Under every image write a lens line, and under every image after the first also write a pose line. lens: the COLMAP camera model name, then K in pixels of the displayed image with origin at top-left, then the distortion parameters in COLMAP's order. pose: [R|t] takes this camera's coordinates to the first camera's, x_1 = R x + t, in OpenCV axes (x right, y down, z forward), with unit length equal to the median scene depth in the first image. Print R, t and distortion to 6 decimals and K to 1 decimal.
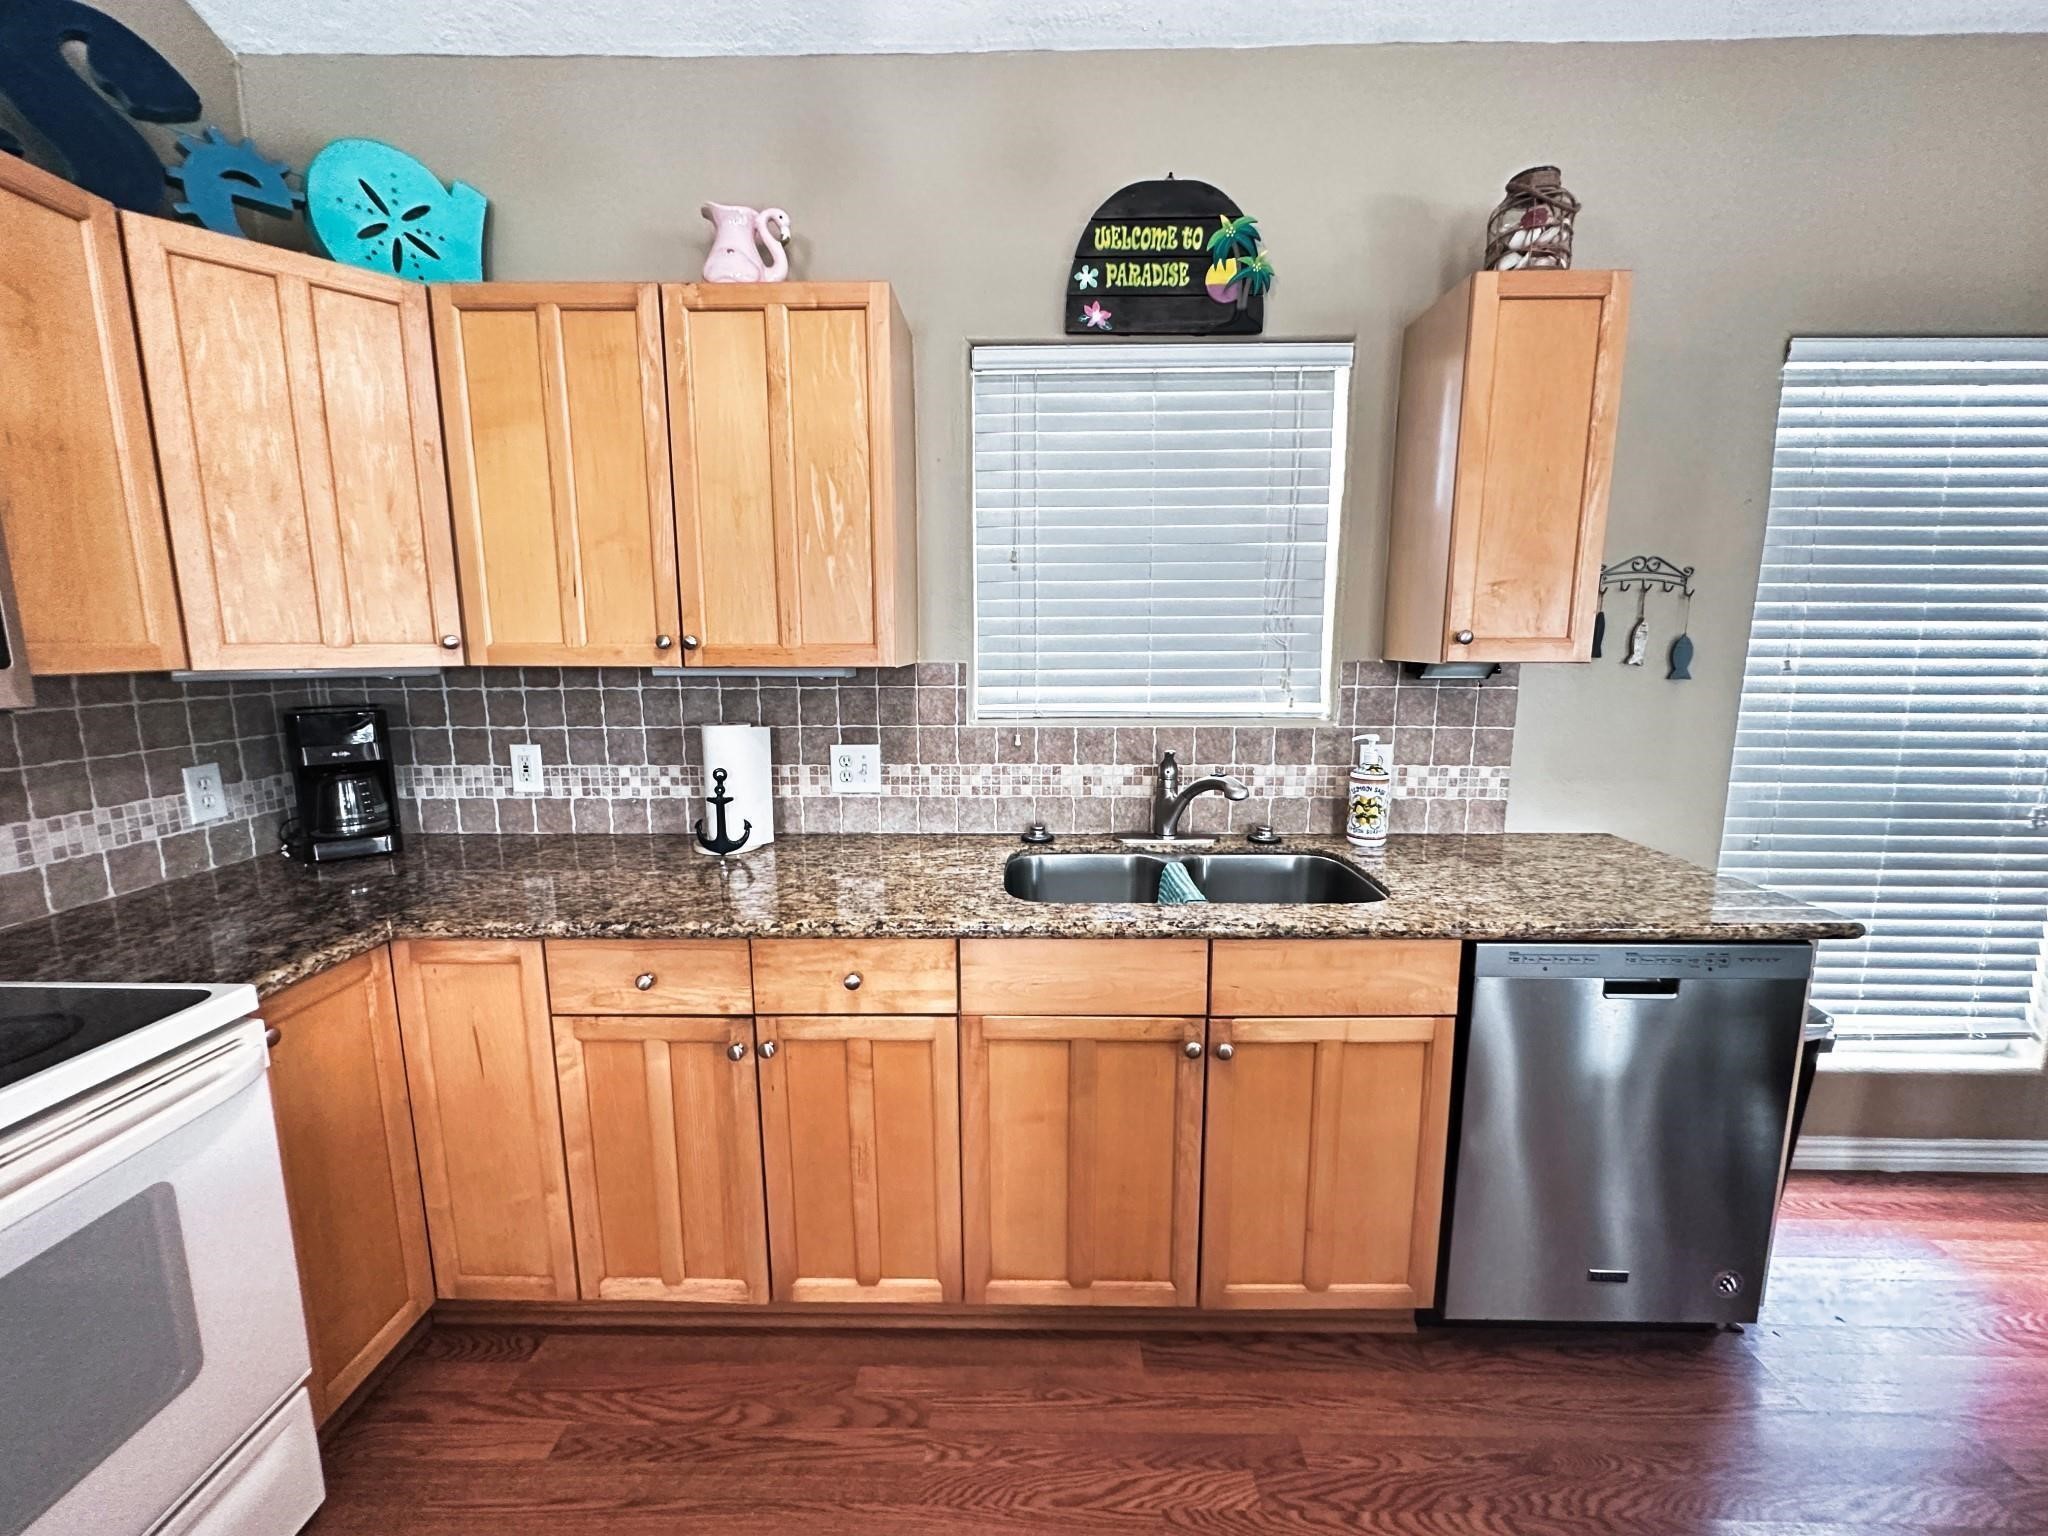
lens RADIAL K [[825.4, 0, 1024.0], [0, 825.4, 768.0], [0, 0, 1]] dist [0.000329, -0.000133]
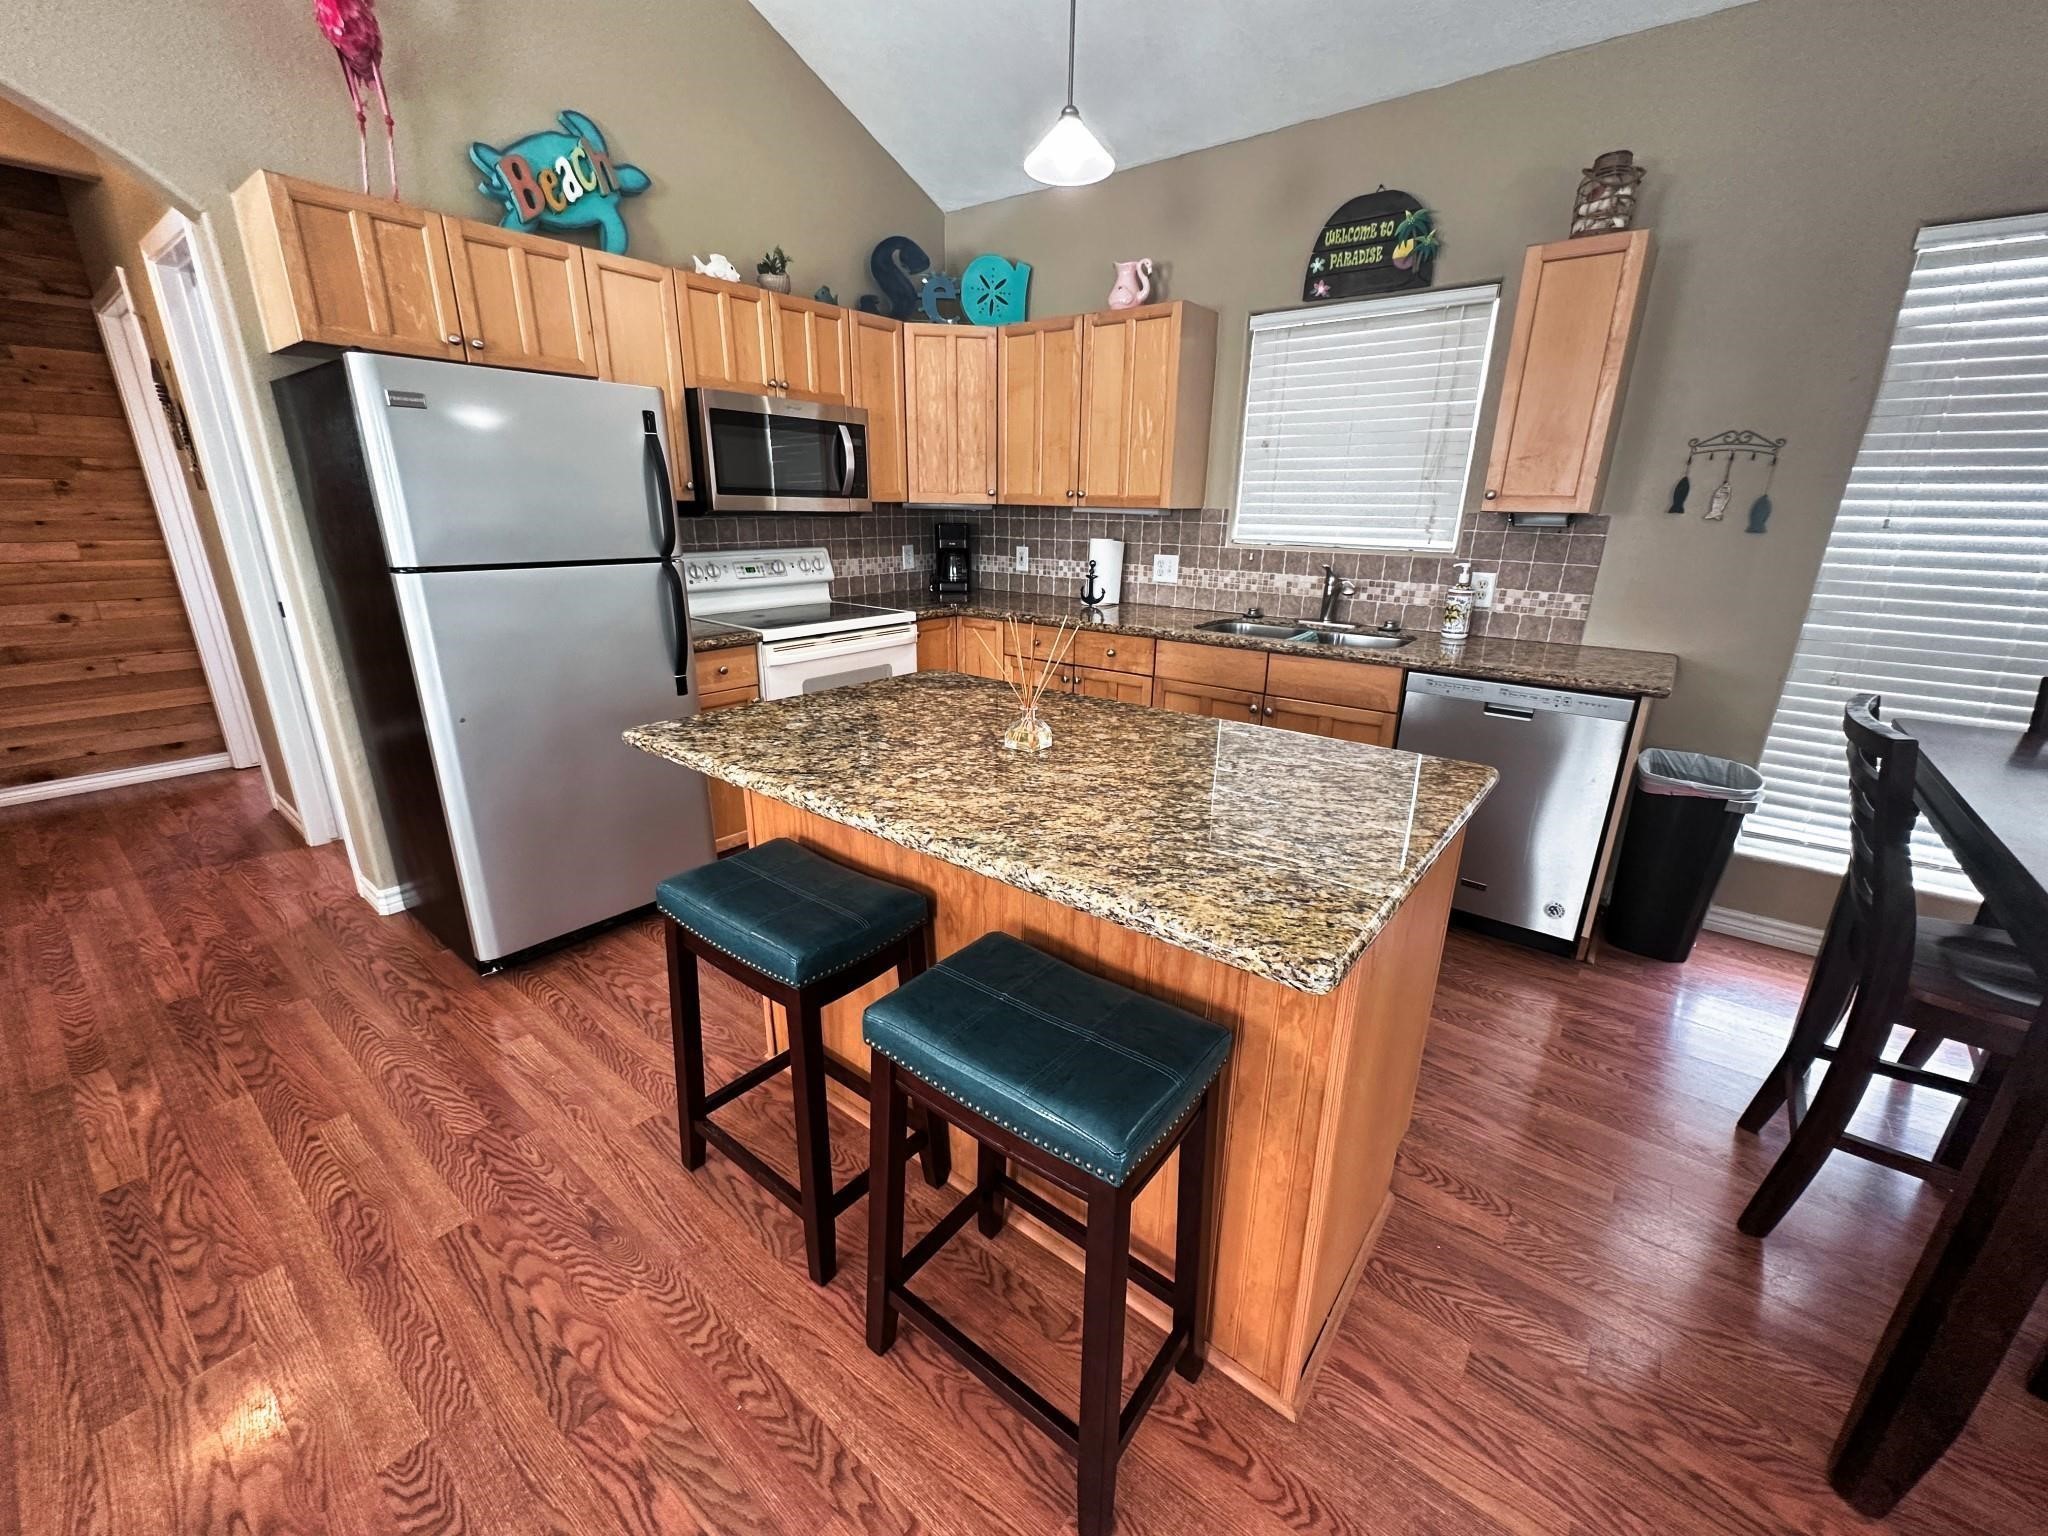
lens RADIAL K [[814.3, 0, 1024.0], [0, 814.3, 768.0], [0, 0, 1]] dist [0.008351, 0.000067]
pose [[0.796293, 0.202488, -0.570013, 0.700797], [-0.109112, 0.974934, 0.193903, 0.122680], [0.594988, -0.092208, 0.798428, -0.698231]]
